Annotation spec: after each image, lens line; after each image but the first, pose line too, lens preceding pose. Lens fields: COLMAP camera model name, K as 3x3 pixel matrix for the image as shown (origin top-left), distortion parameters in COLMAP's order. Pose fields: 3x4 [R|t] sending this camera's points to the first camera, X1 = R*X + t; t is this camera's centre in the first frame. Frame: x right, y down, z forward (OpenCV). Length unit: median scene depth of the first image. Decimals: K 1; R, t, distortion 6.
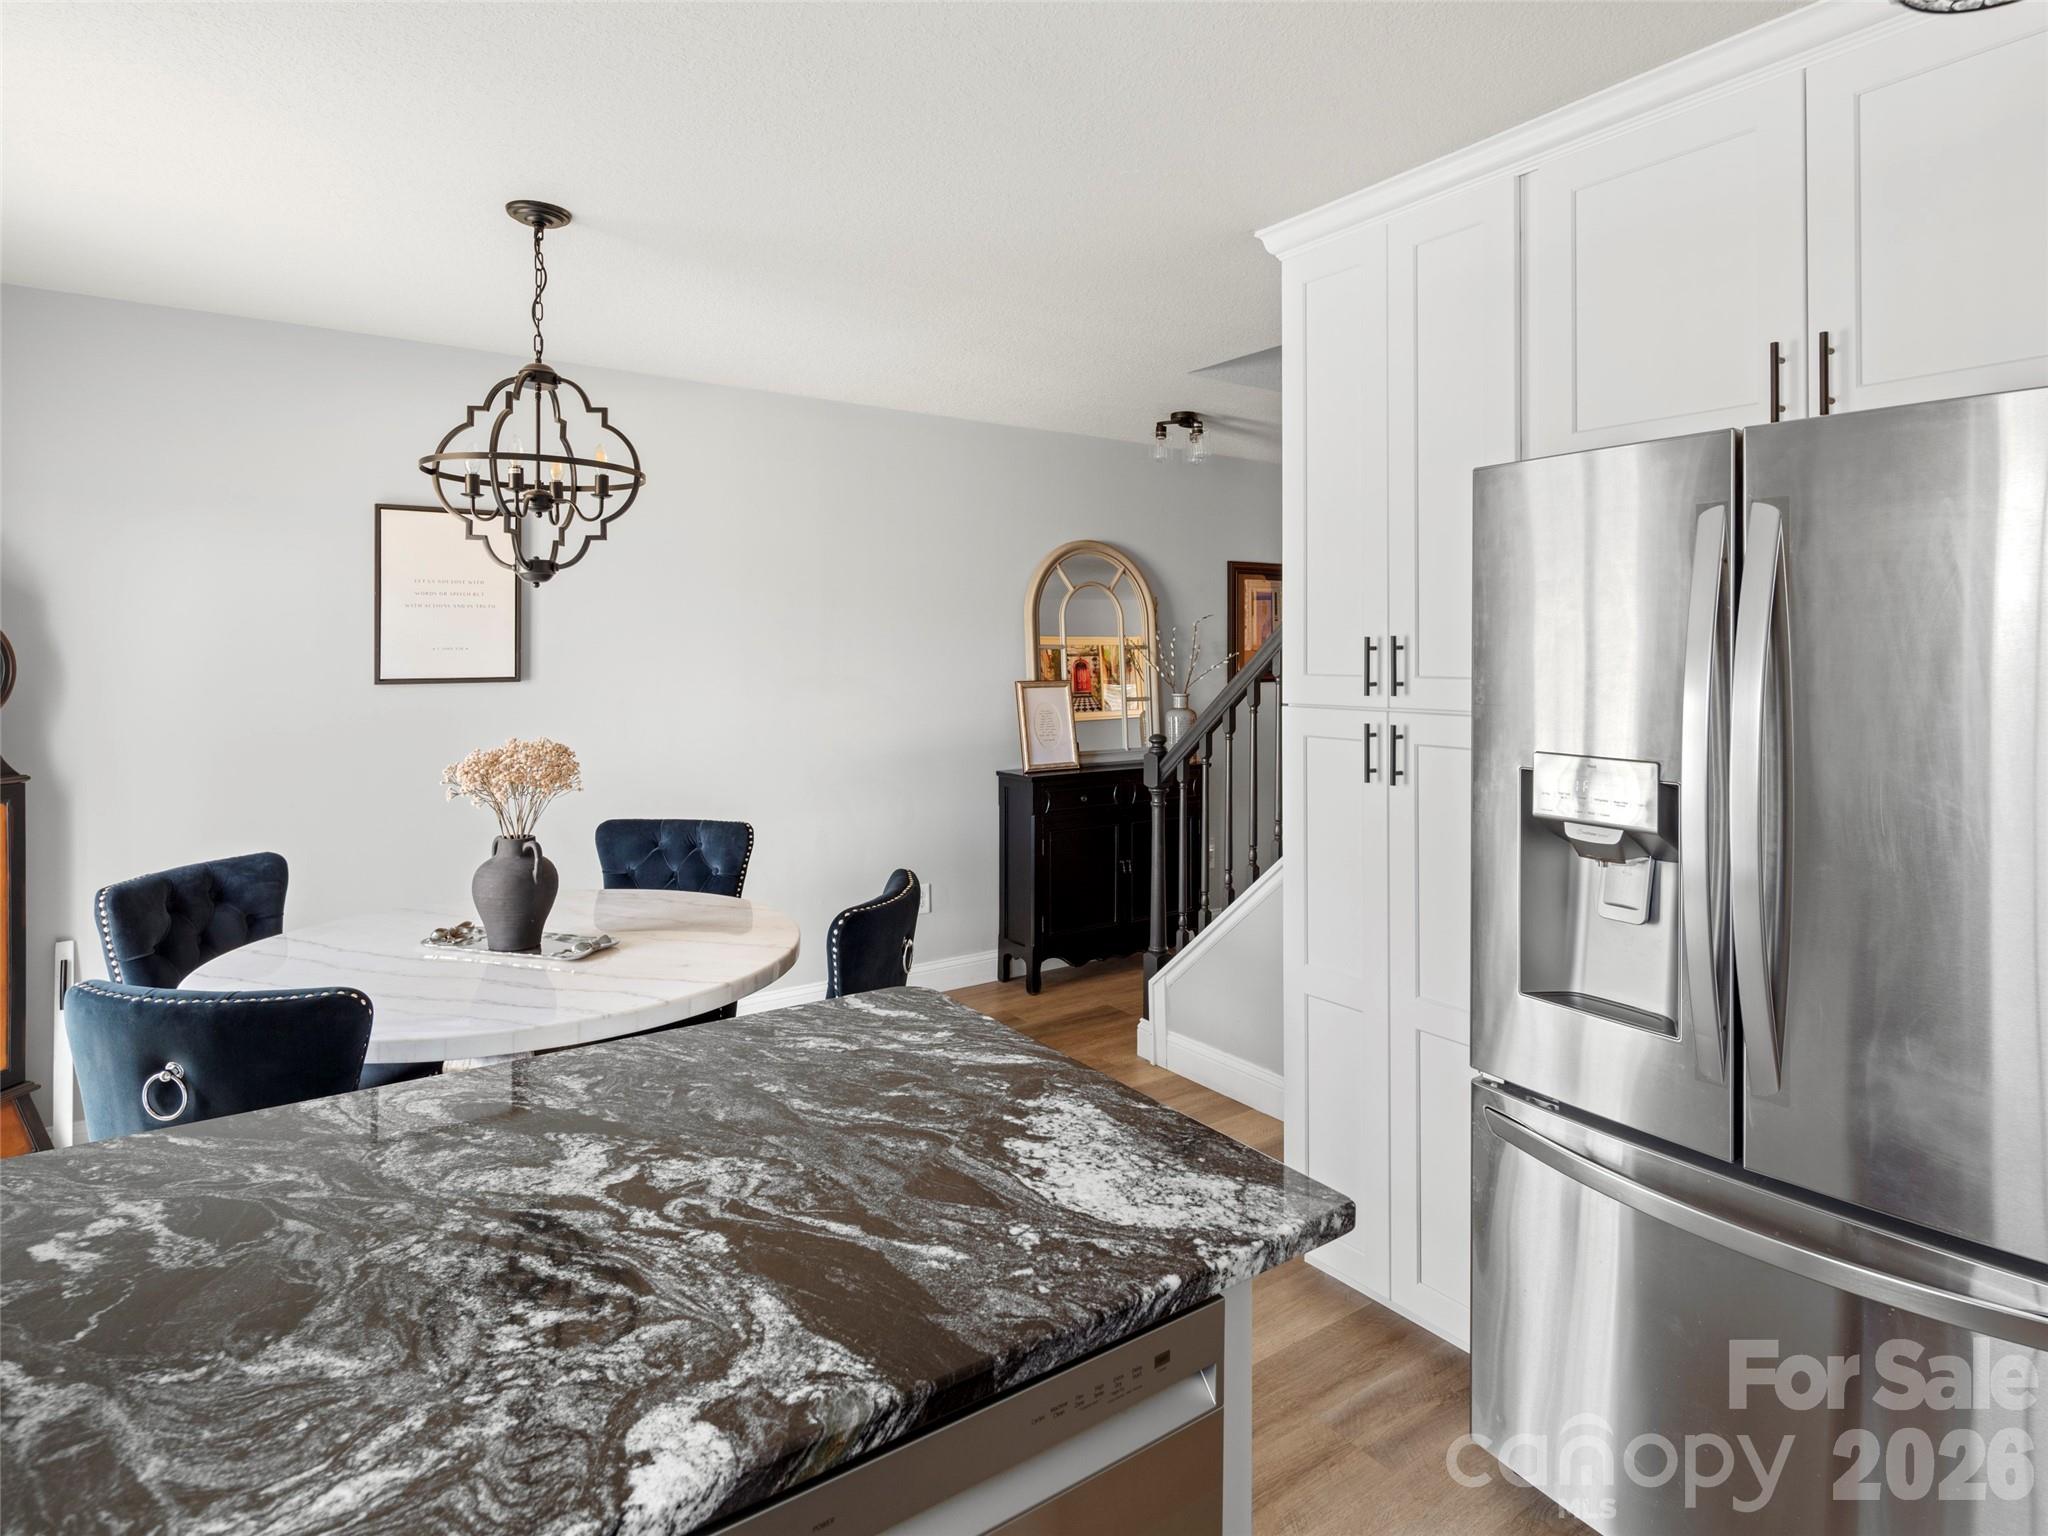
lens RADIAL K [[1128.6, 0, 1094.0], [0, 1128.6, 640.6], [0, 0, 1]] dist [-0.000211, -0.000688]
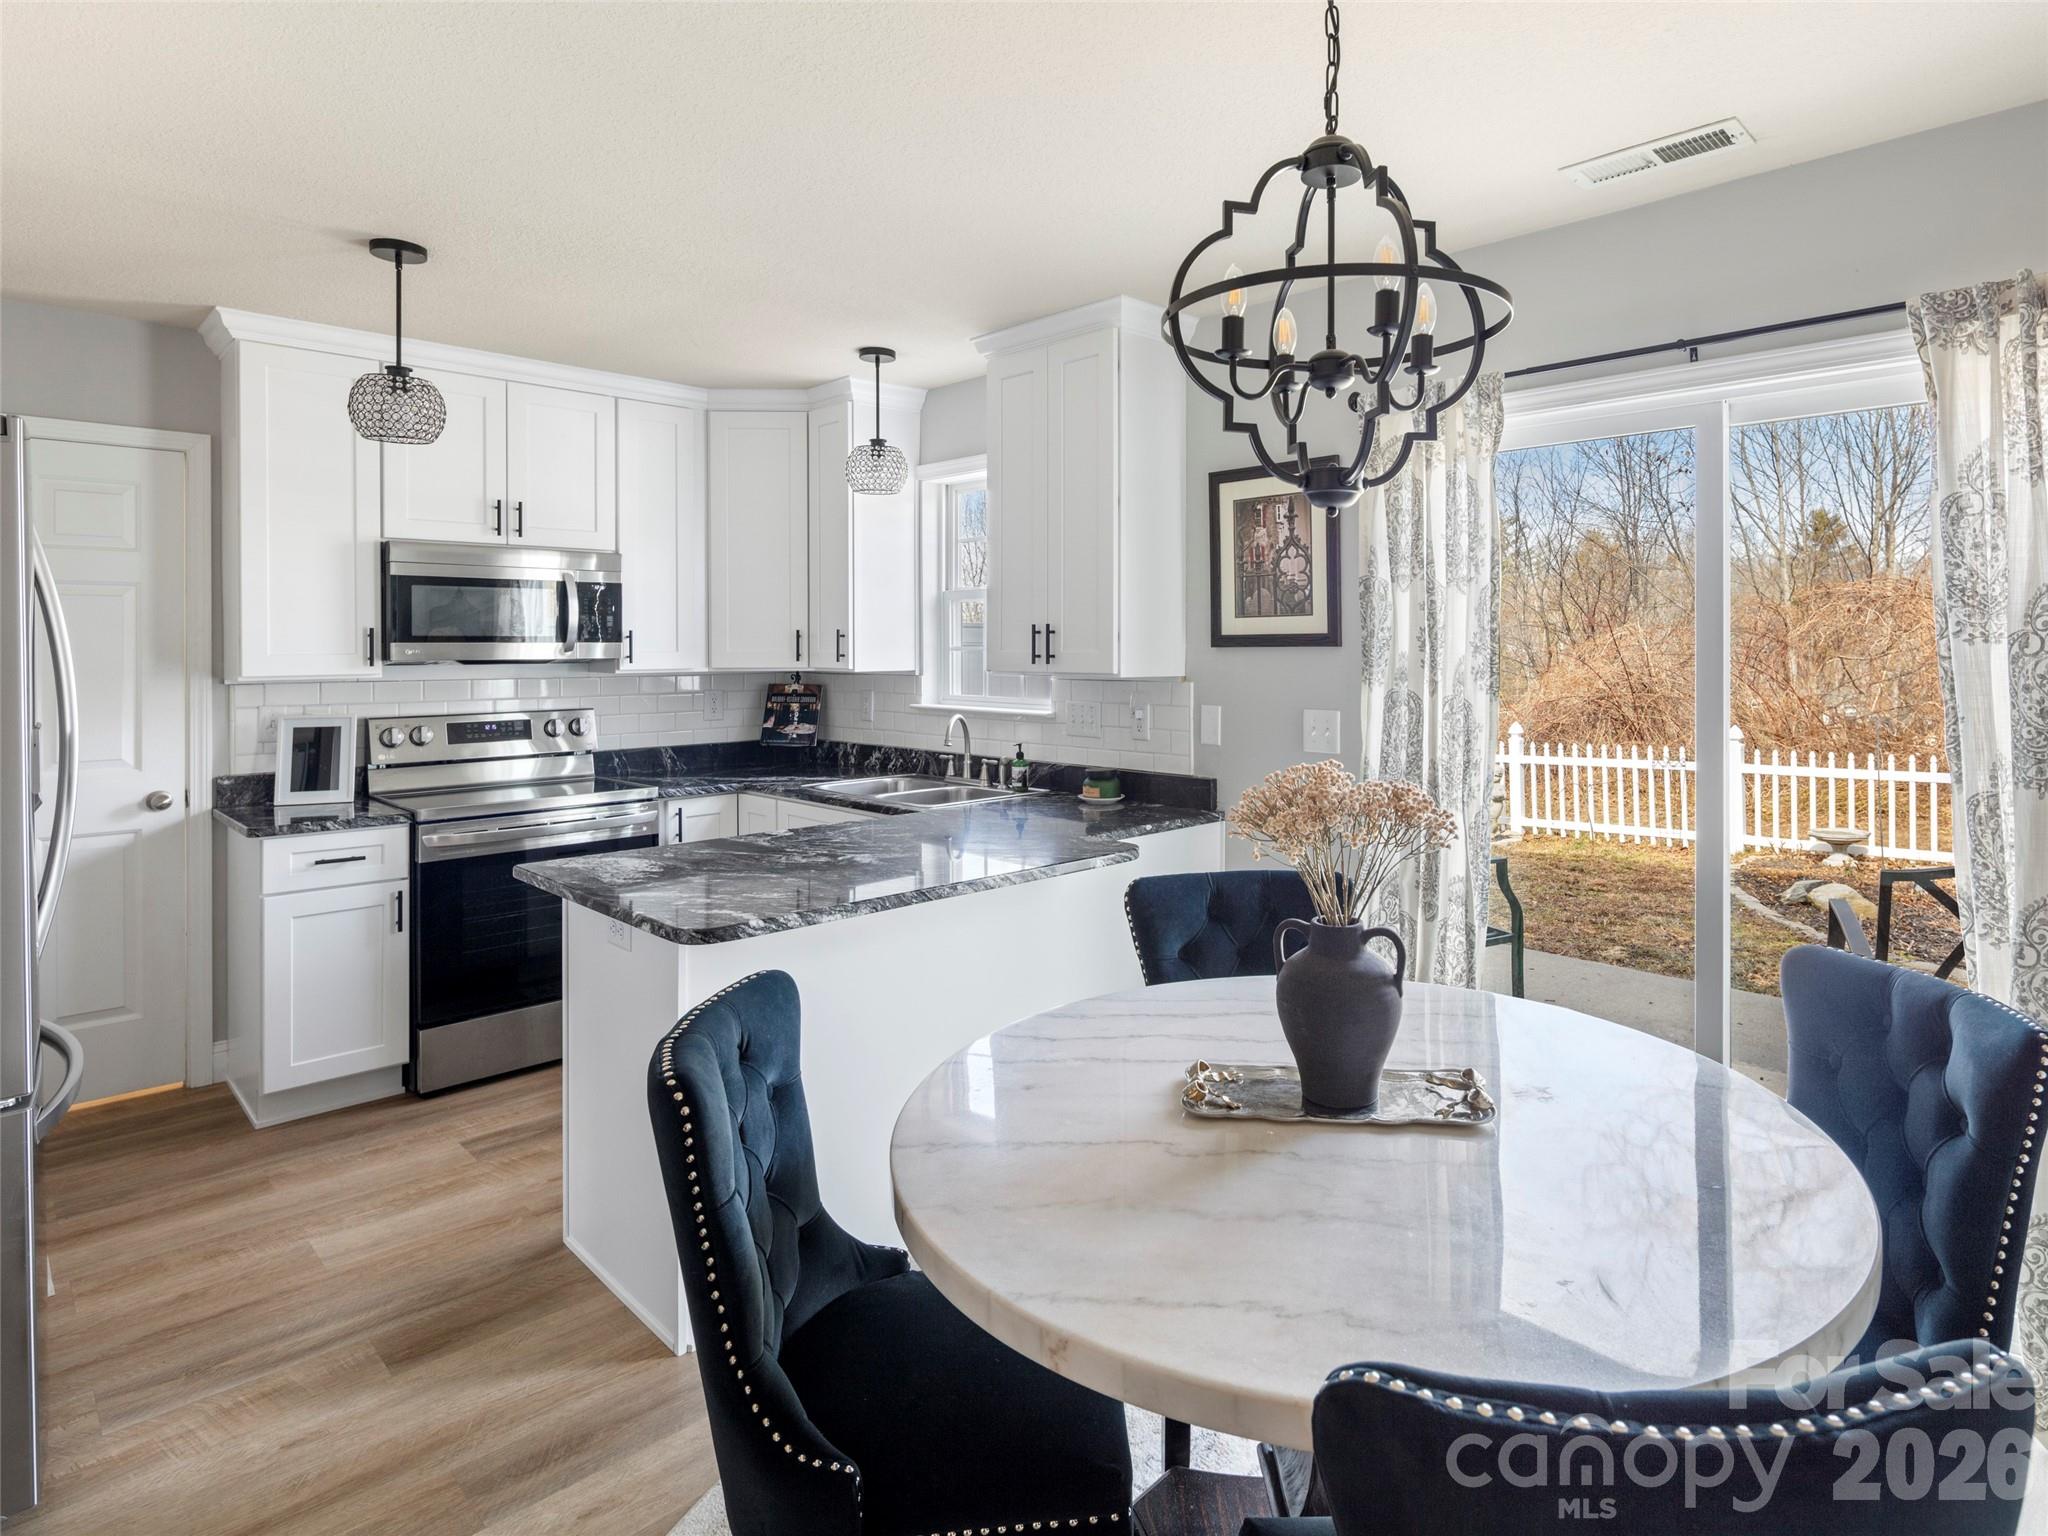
lens RADIAL K [[1128.7, 0, 1146.2], [0, 1128.7, 645.5], [0, 0, 1]] dist [-0.000818, -0.000997]
pose [[-0.985630, -0.000254, -0.168919, -0.601980], [0.001134, 0.999966, -0.008118, 0.053222], [0.168916, -0.008192, -0.985596, 3.187982]]
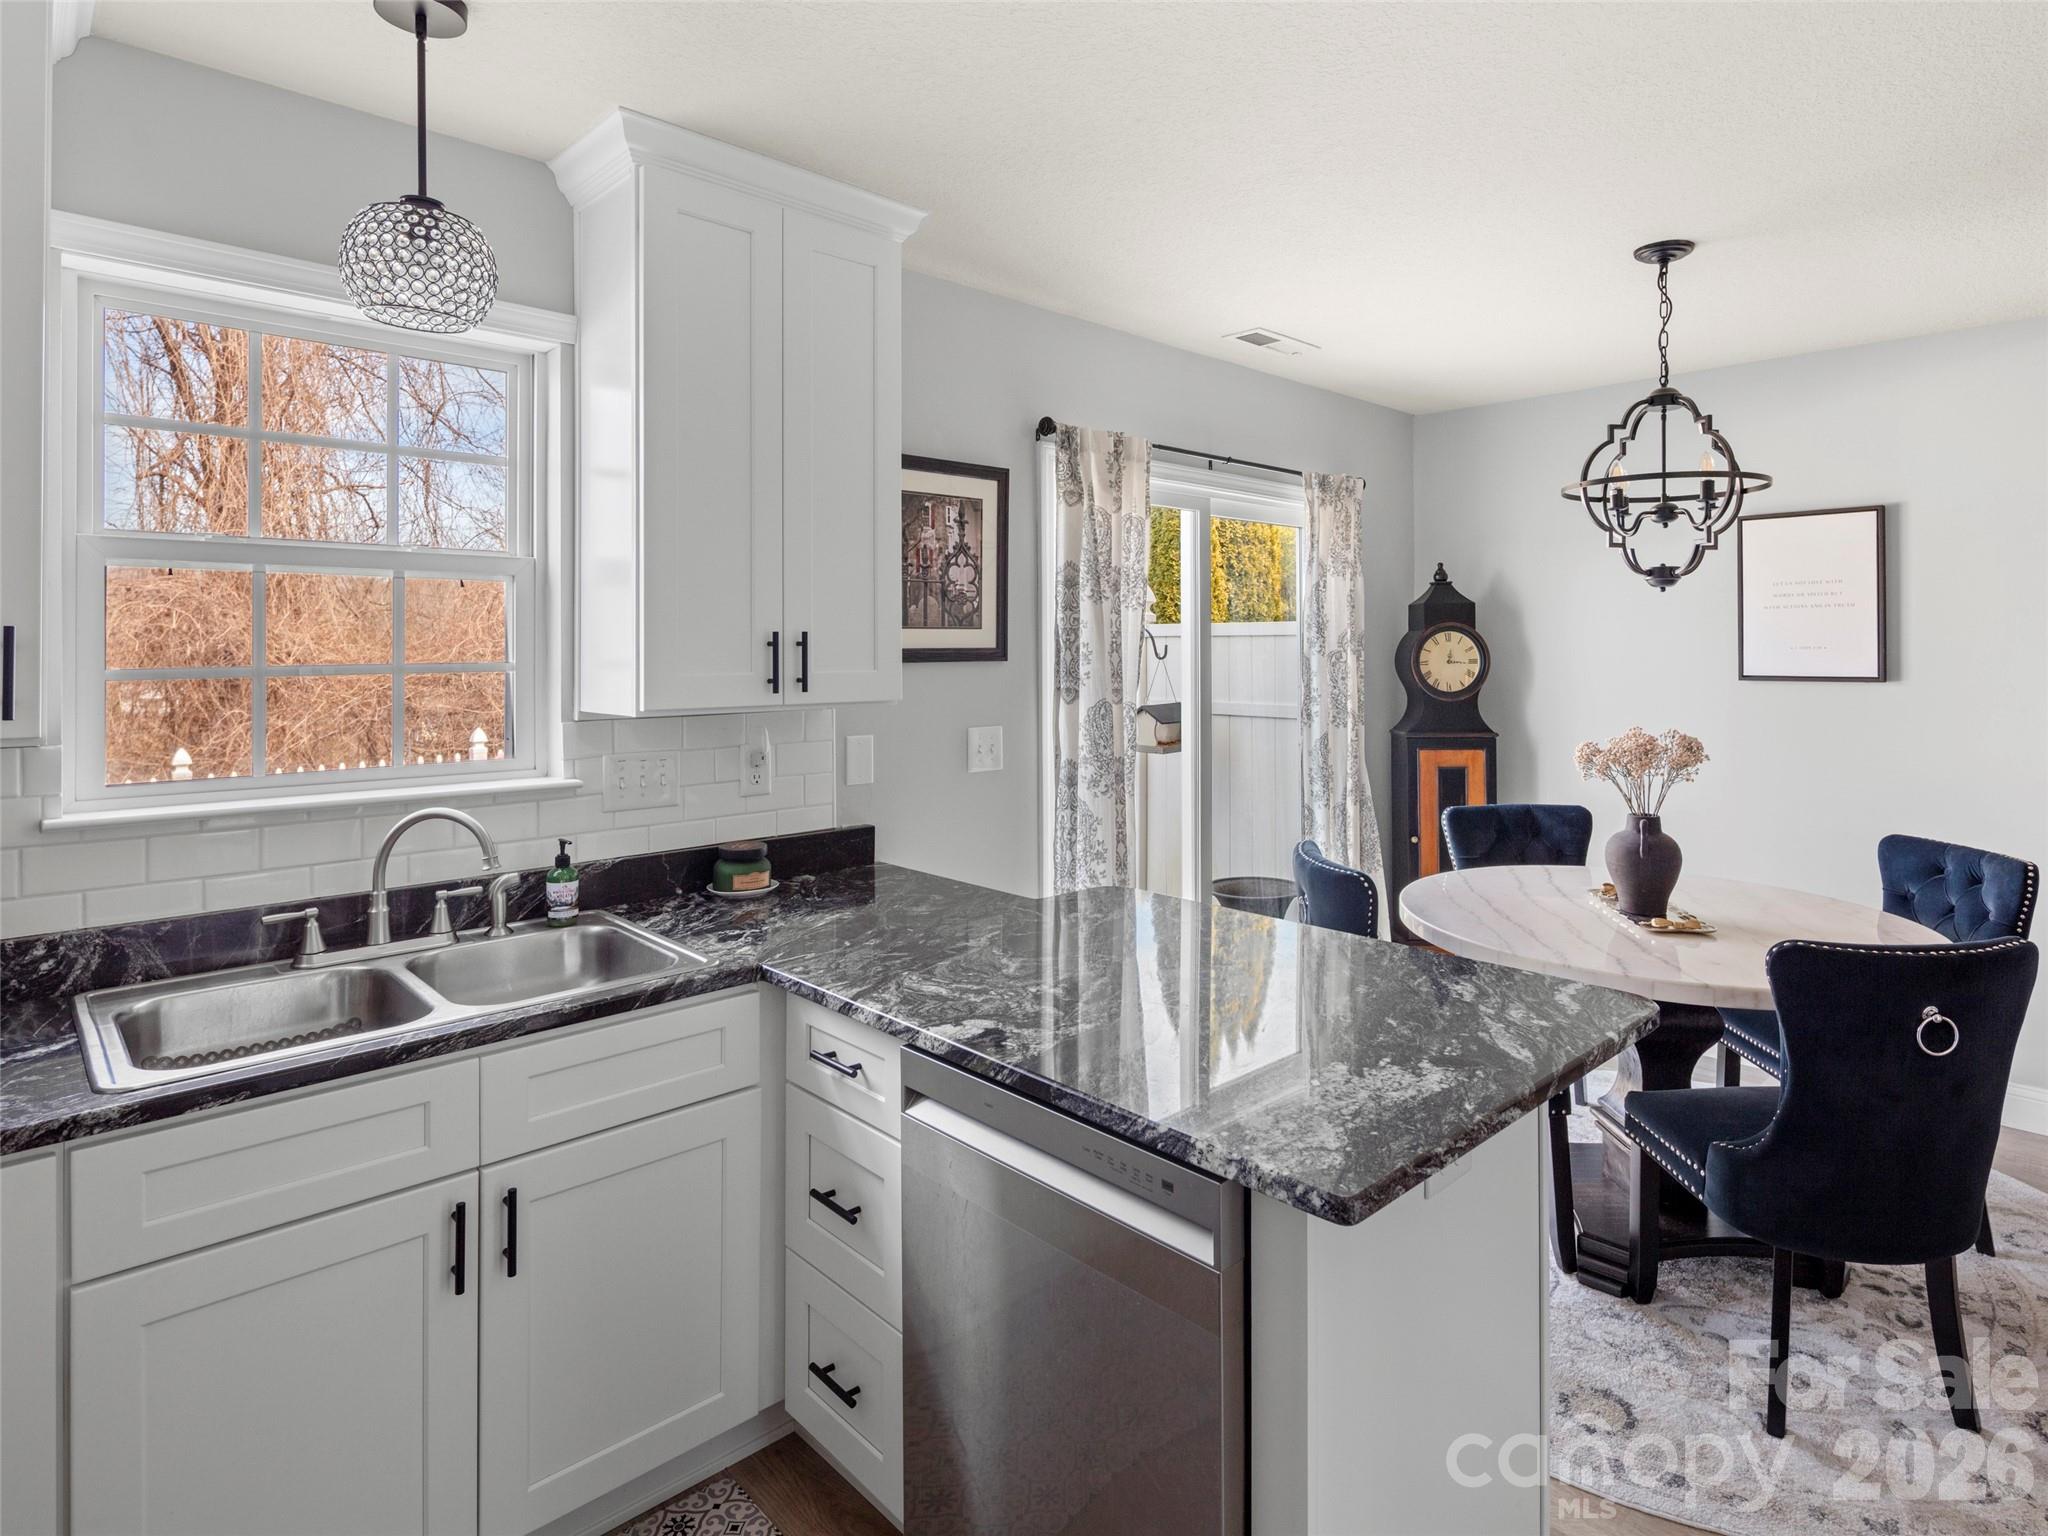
lens RADIAL K [[1133.4, 0, 1056.8], [0, 1133.4, 652.1], [0, 0, 1]] dist [0.001186, -0.001015]
pose [[0.124497, 0.003000, -0.992215, 1.073107], [0.007706, 0.999962, 0.003990, 0.005874], [0.992190, -0.008143, 0.124469, 0.563517]]
